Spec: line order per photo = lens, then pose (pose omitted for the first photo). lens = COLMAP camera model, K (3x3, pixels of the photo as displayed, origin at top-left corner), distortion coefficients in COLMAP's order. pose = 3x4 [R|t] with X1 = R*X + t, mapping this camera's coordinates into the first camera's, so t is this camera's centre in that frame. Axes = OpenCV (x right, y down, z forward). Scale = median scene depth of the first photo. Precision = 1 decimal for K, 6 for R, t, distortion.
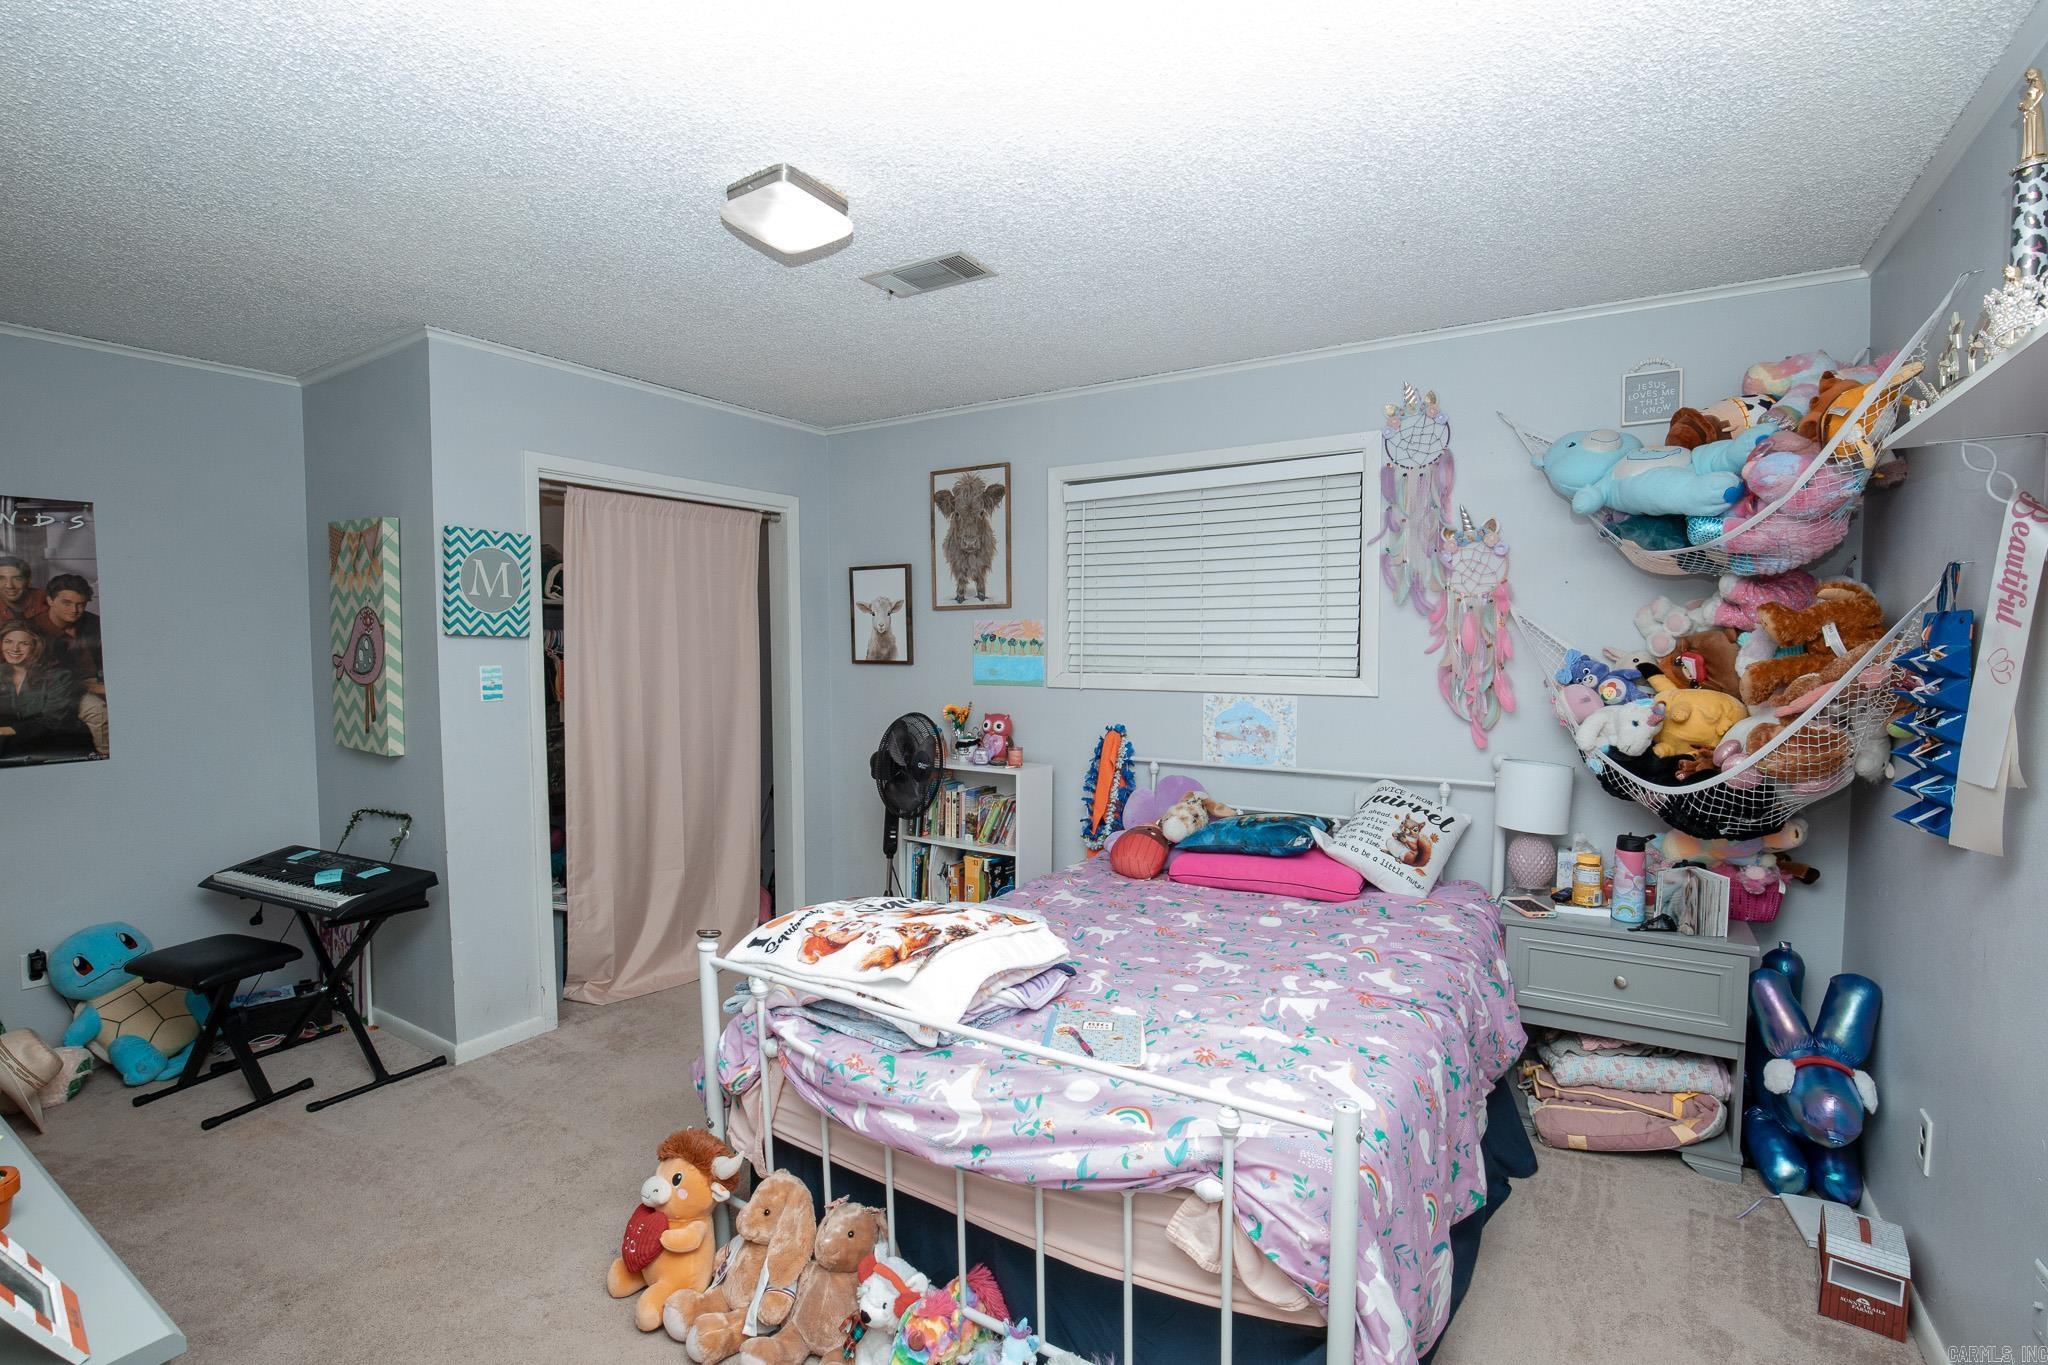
lens RADIAL K [[946.1, 0, 1007.6], [0, 946.1, 692.9], [0, 0, 1]] dist [-0.030505, 0.000211]
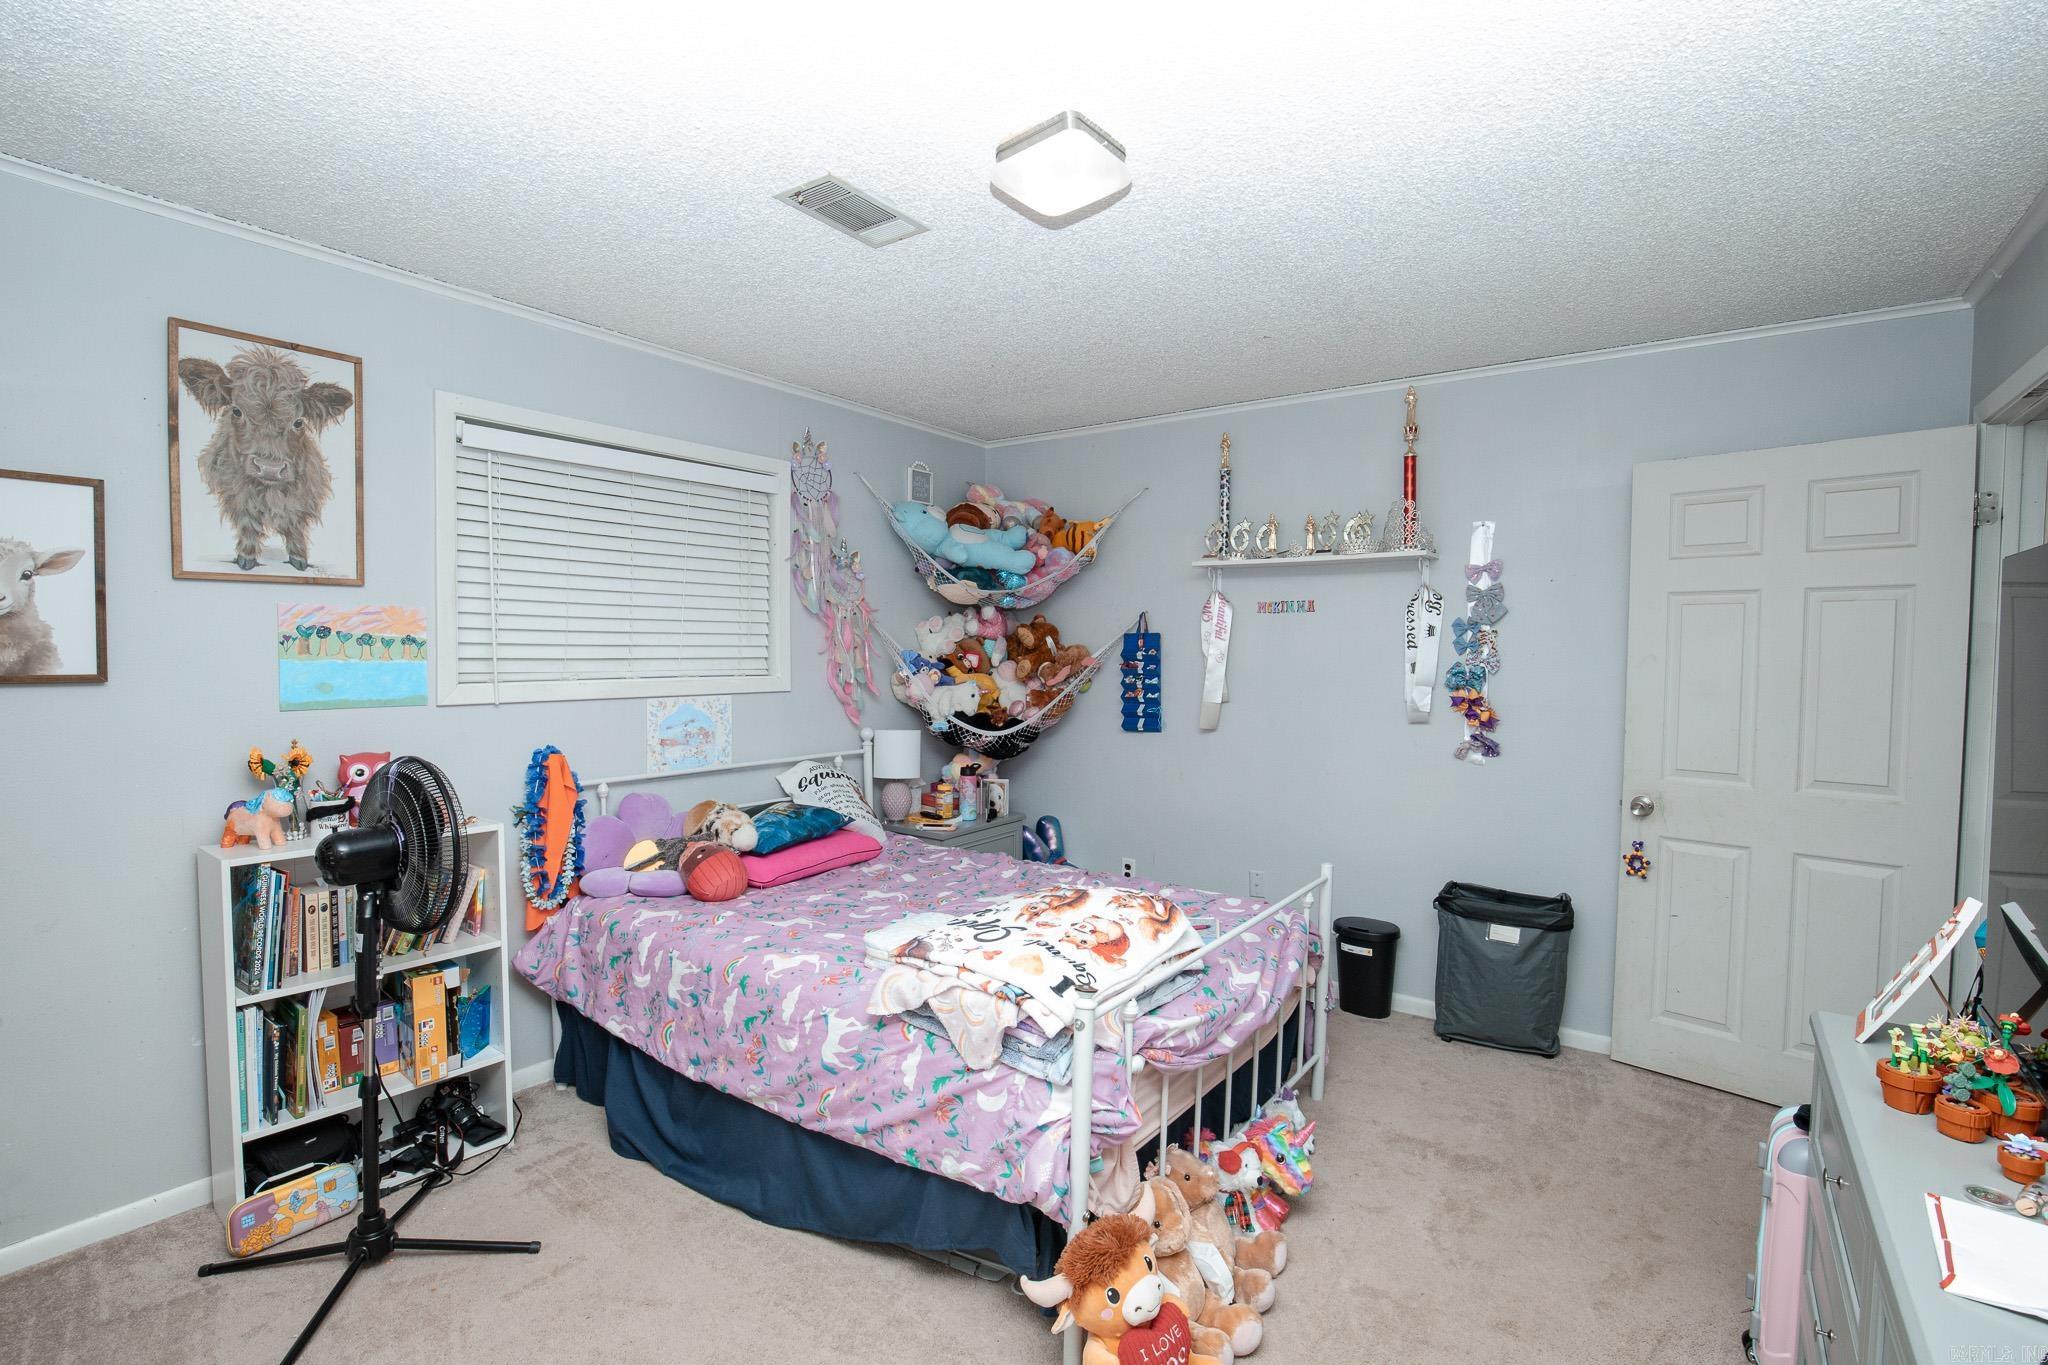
lens RADIAL K [[946.1, 0, 1007.6], [0, 946.1, 692.9], [0, 0, 1]] dist [-0.030505, 0.000211]
pose [[0.060097, -0.043047, 0.997264, -0.612052], [0.048409, 0.998020, 0.040162, -0.022513], [-0.997018, 0.045863, 0.062061, 0.539905]]
